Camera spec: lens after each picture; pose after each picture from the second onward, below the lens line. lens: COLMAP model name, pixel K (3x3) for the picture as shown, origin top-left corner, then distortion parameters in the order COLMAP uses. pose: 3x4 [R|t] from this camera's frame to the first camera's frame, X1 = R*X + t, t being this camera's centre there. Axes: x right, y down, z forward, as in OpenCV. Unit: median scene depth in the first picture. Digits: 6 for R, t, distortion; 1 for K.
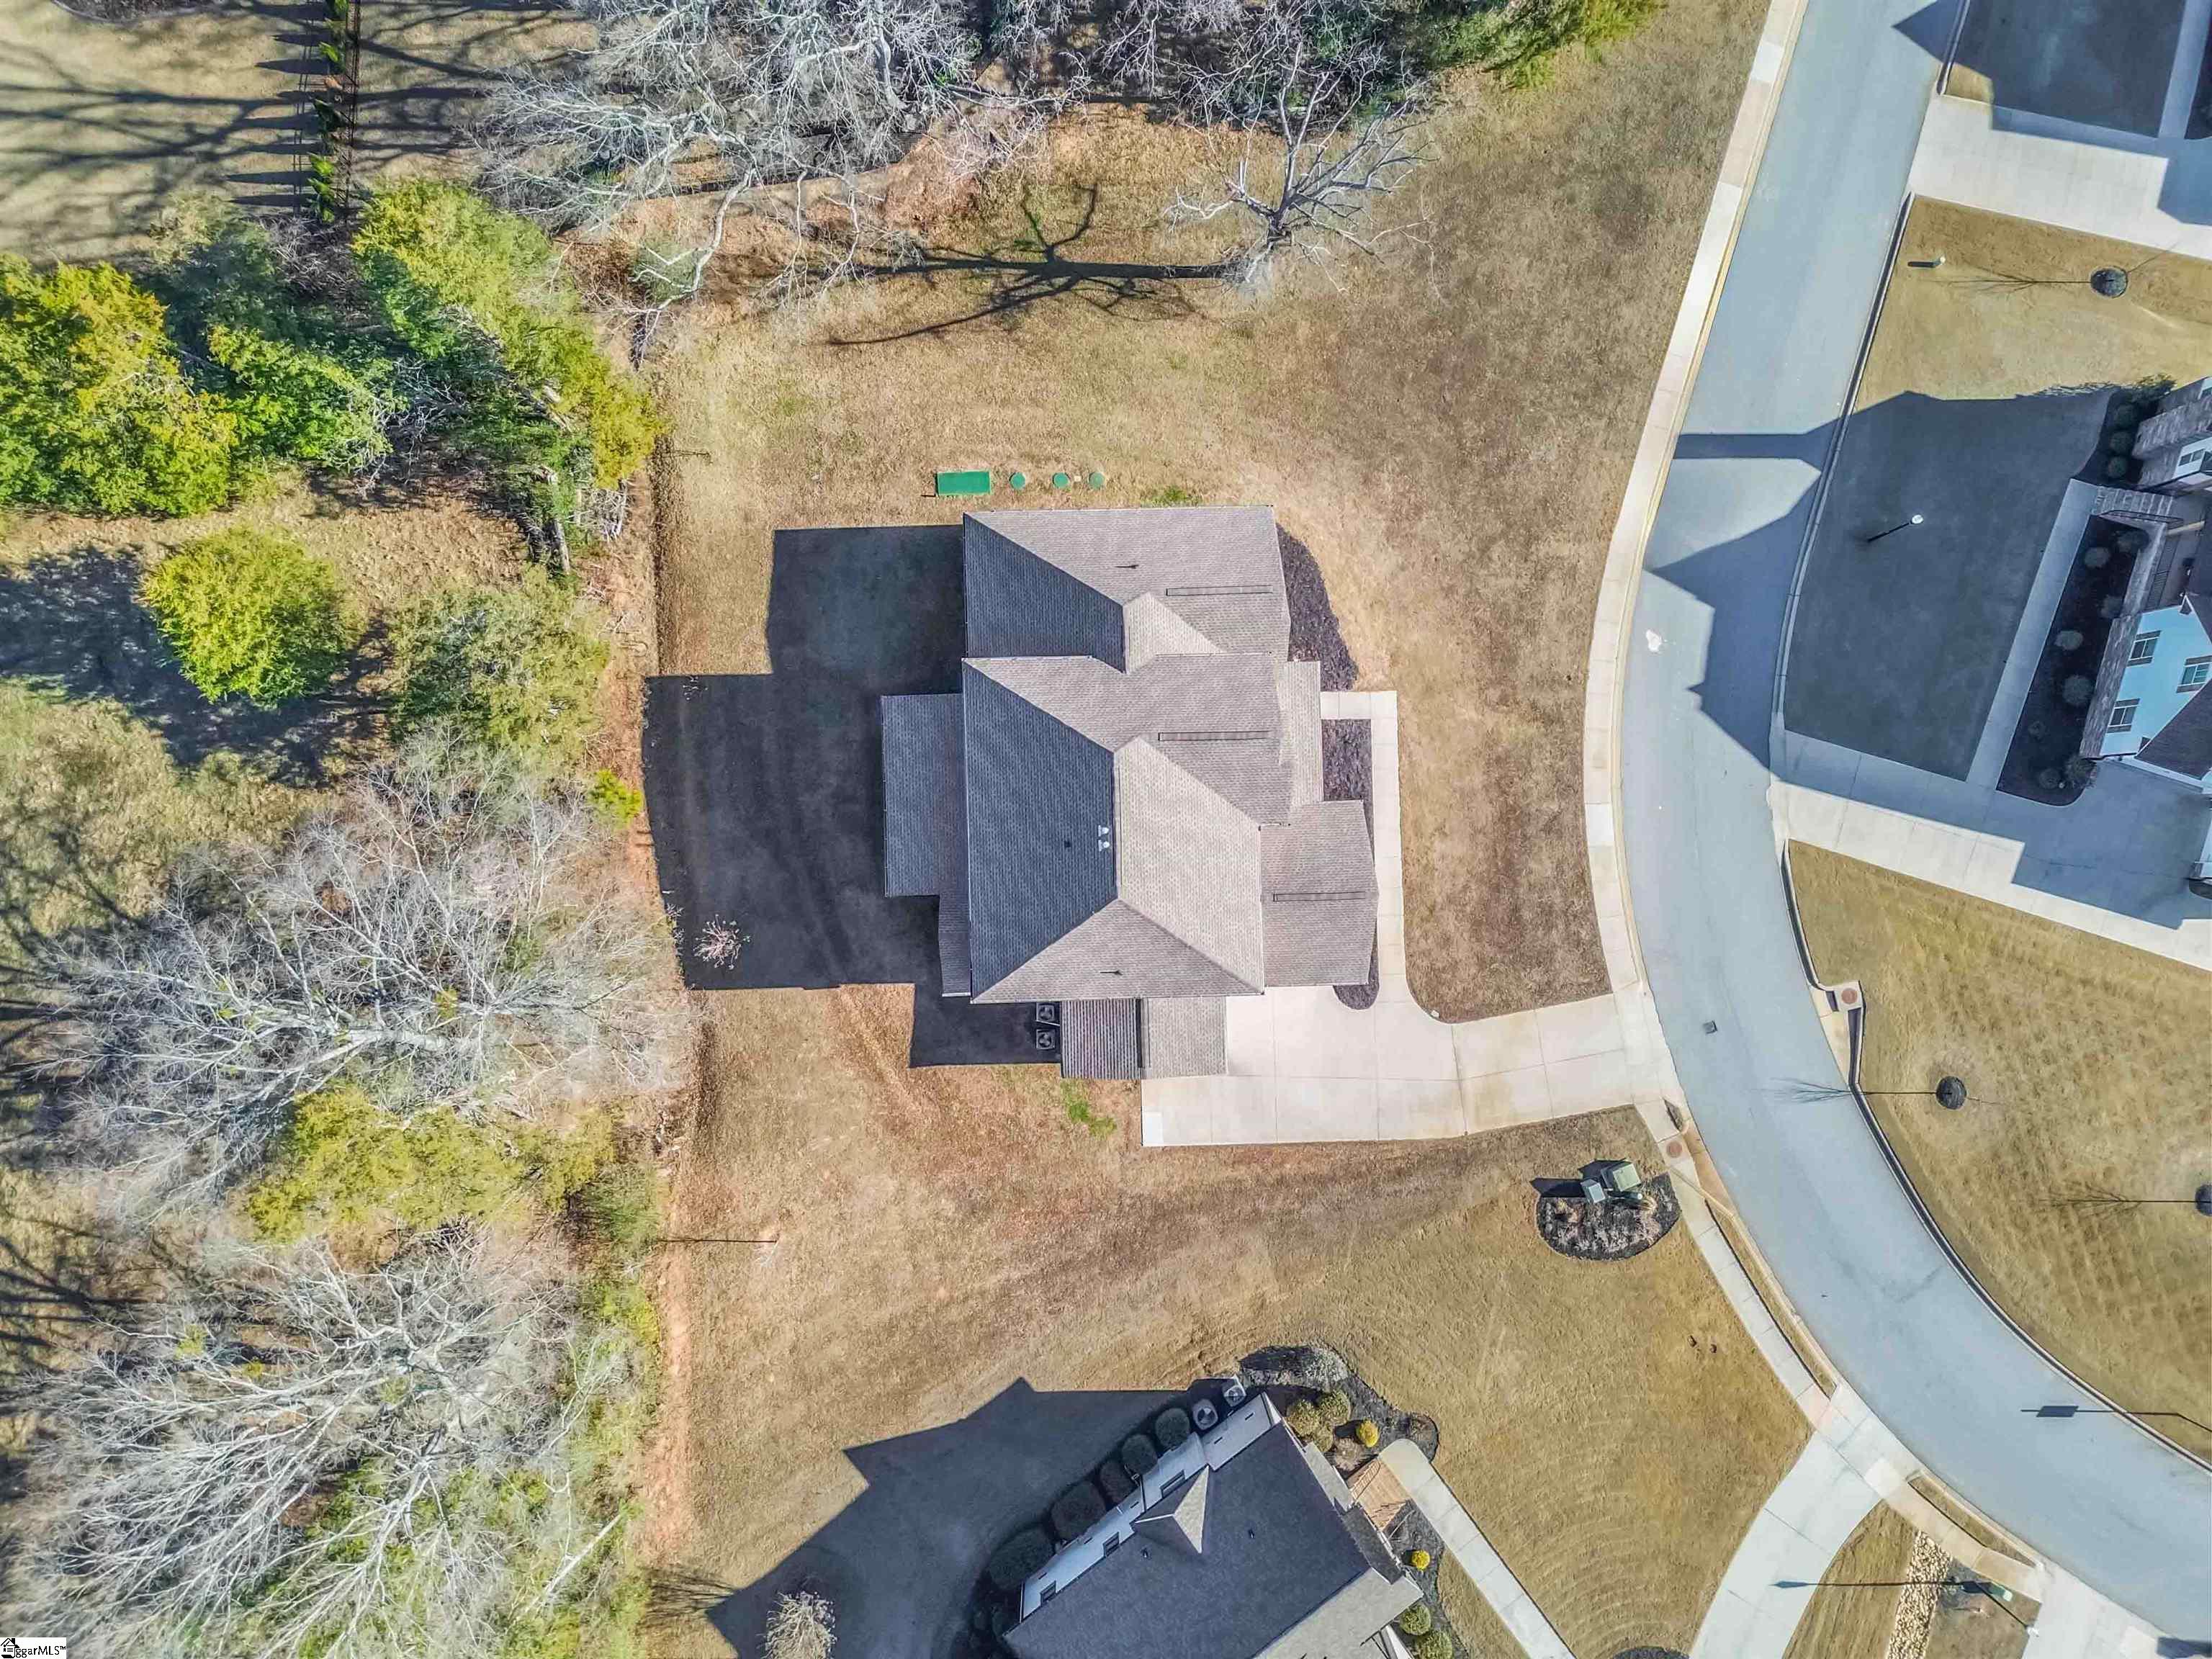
lens RADIAL K [[1548.9, 0, 1112.5], [0, 1548.9, 825.0], [0, 0, 1]] dist [0.092588, -0.087066]
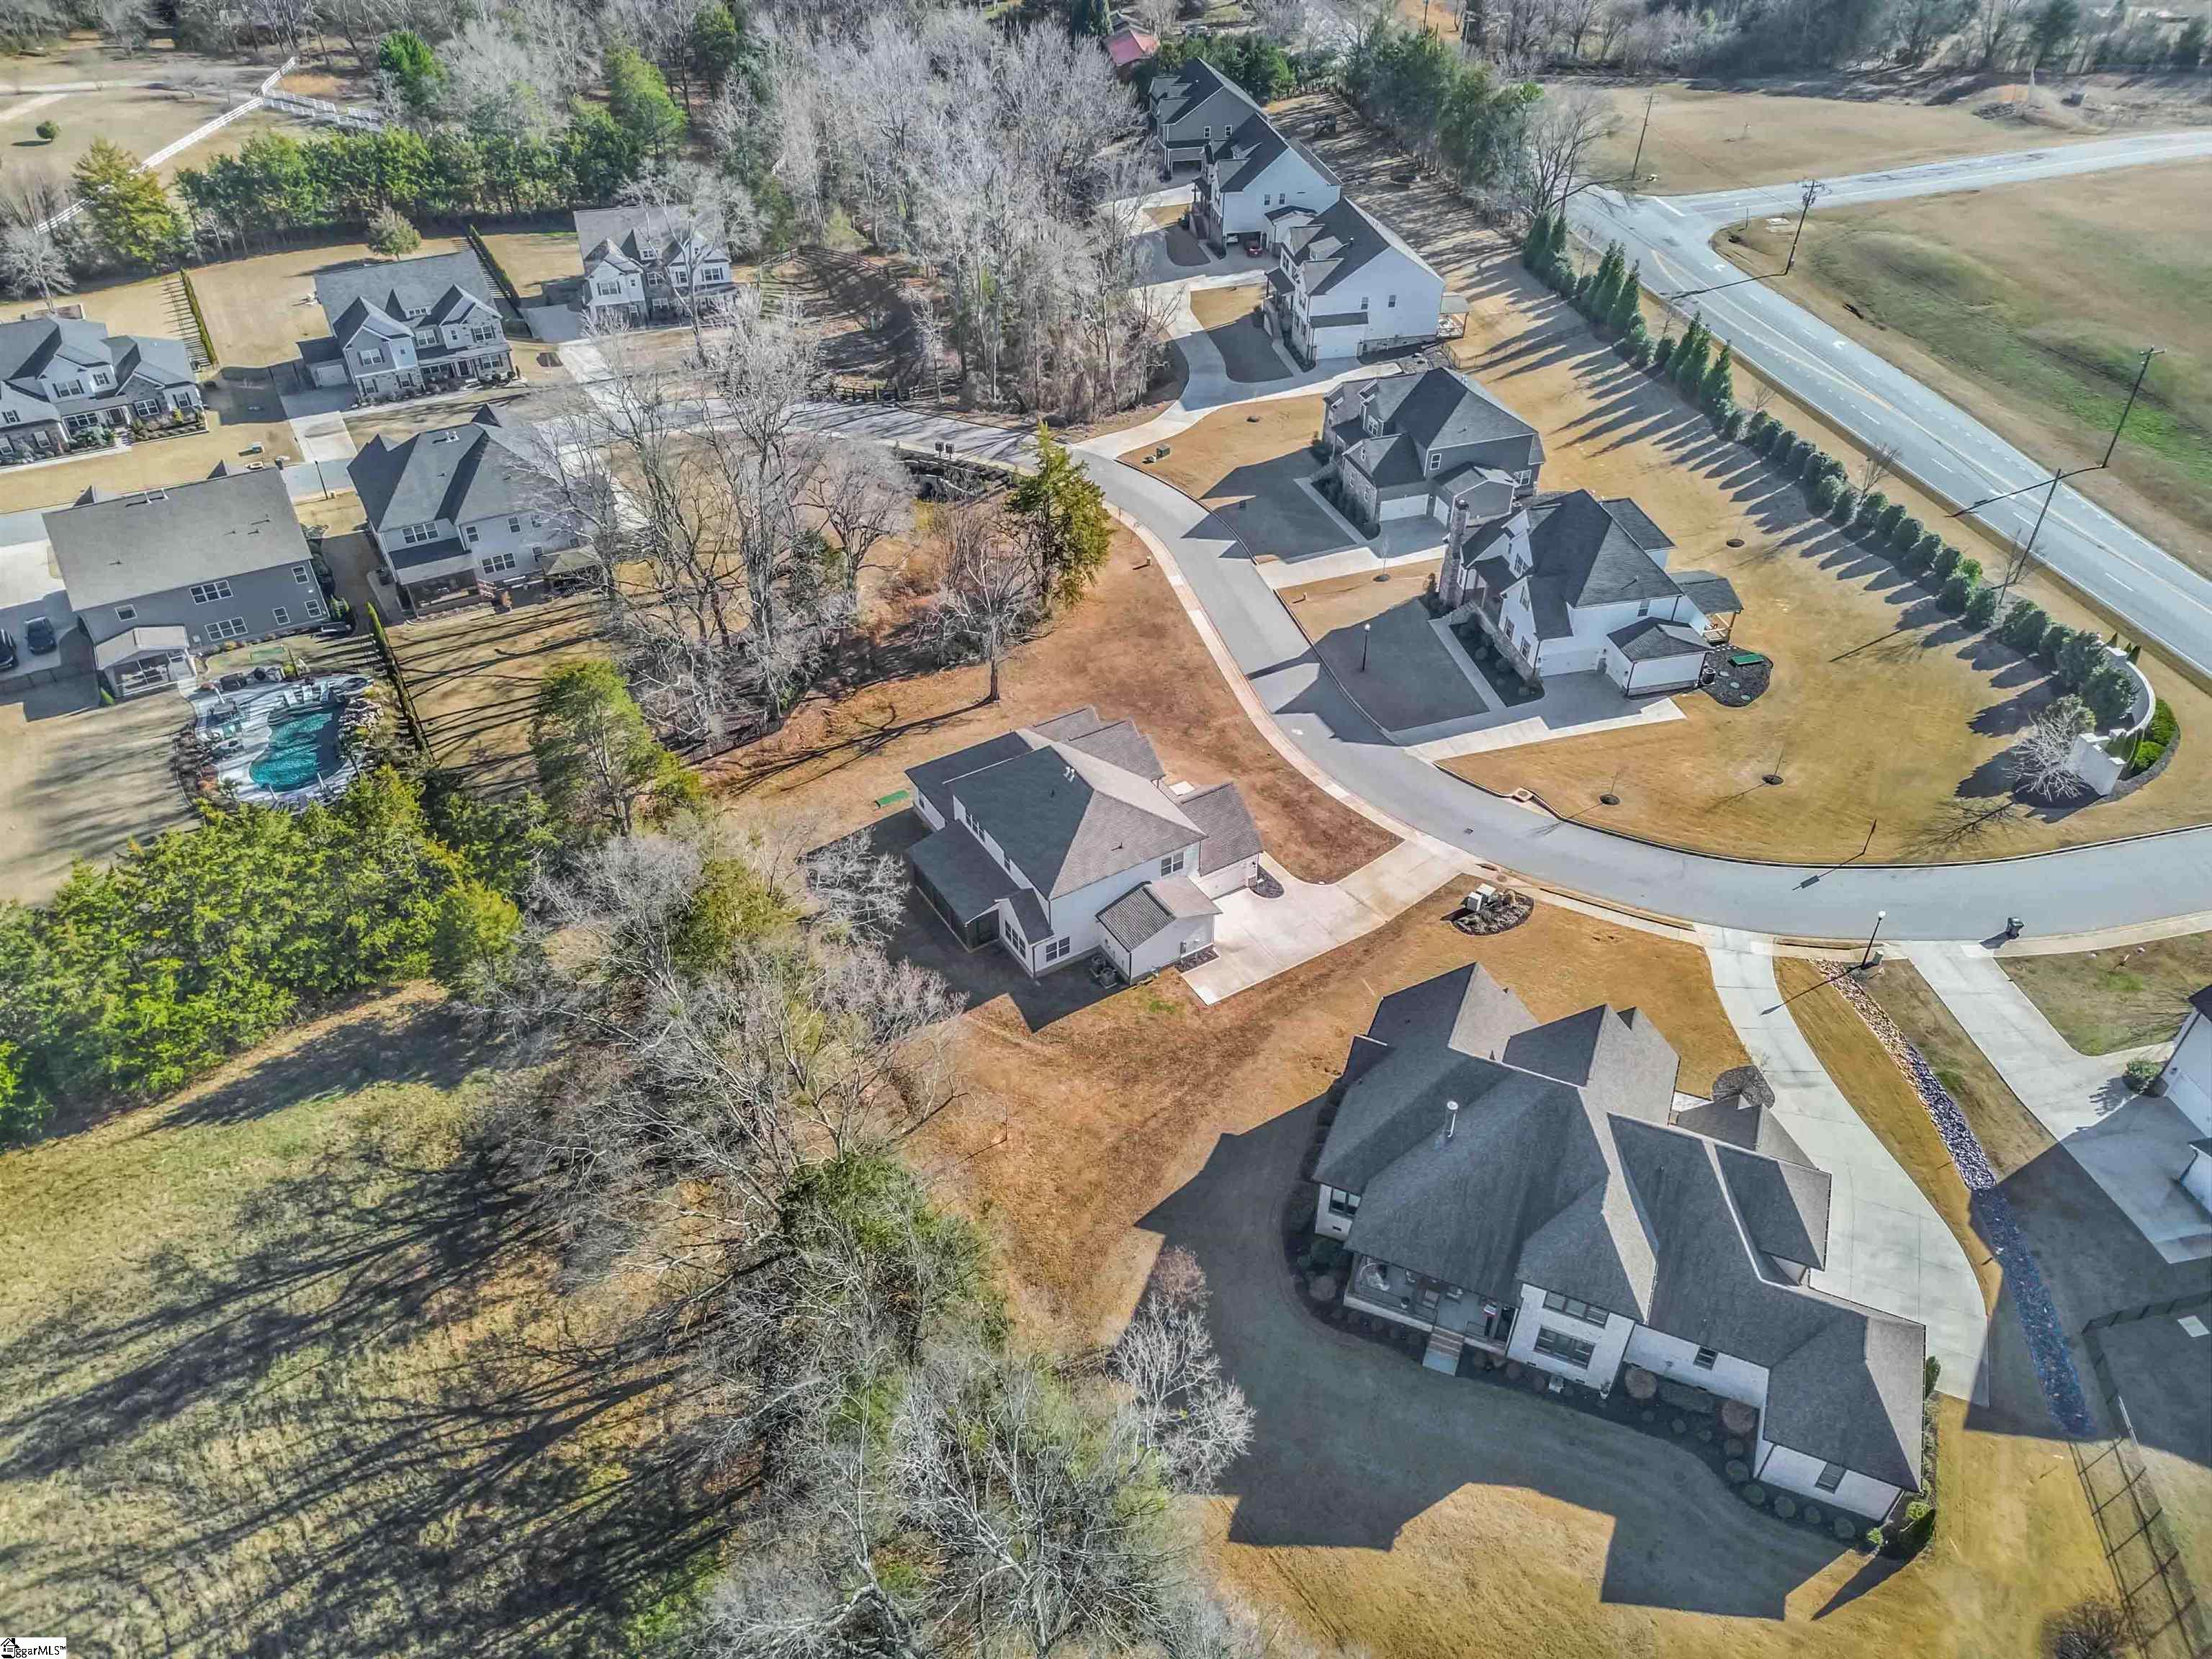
lens RADIAL K [[1535.9, 0, 1106.0], [0, 1535.9, 829.5], [0, 0, 1]] dist [0.099367, 0.000510]
pose [[0.862818, -0.342712, 0.371611, -0.522041], [0.505133, 0.555912, -0.660153, 0.992137], [0.019659, 0.757305, 0.652766, -0.021957]]
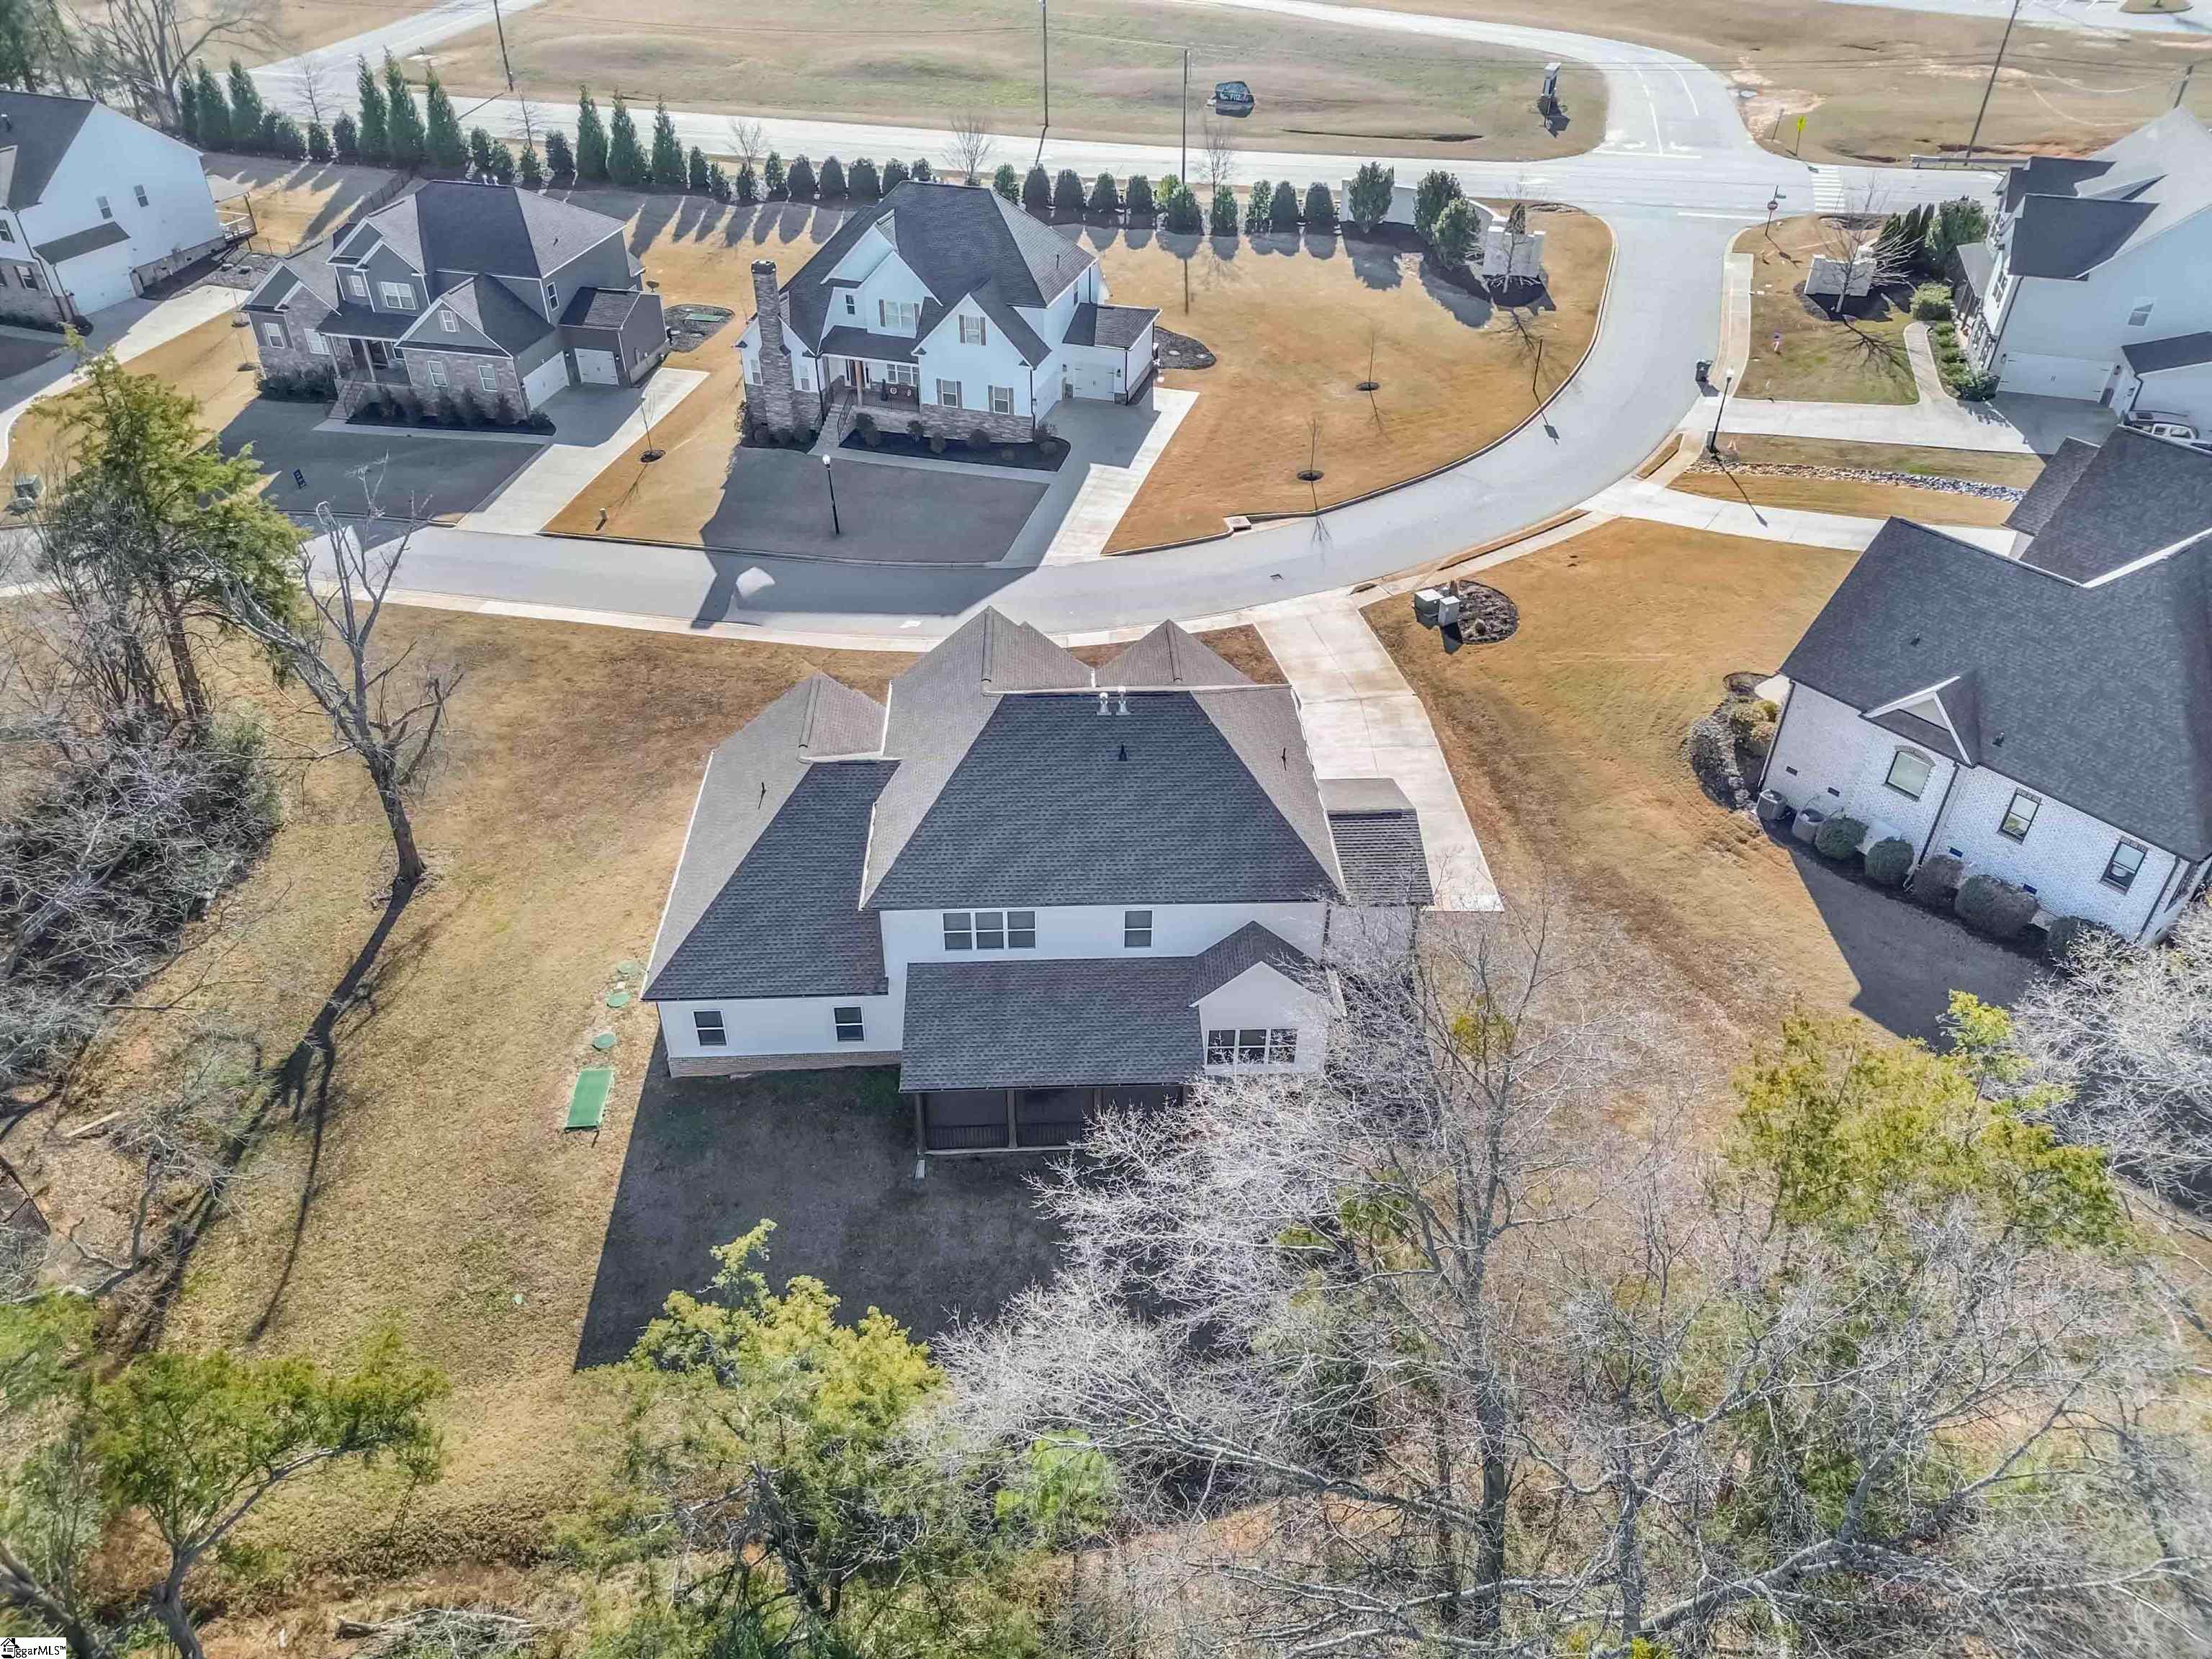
lens RADIAL K [[1548.9, 0, 1112.5], [0, 1548.9, 825.0], [0, 0, 1]] dist [0.092588, -0.087066]
pose [[-0.018284, -0.621029, 0.783574, -0.568783], [0.999597, 0.005658, 0.027808, -0.011842], [-0.021703, 0.783767, 0.620676, 0.486450]]
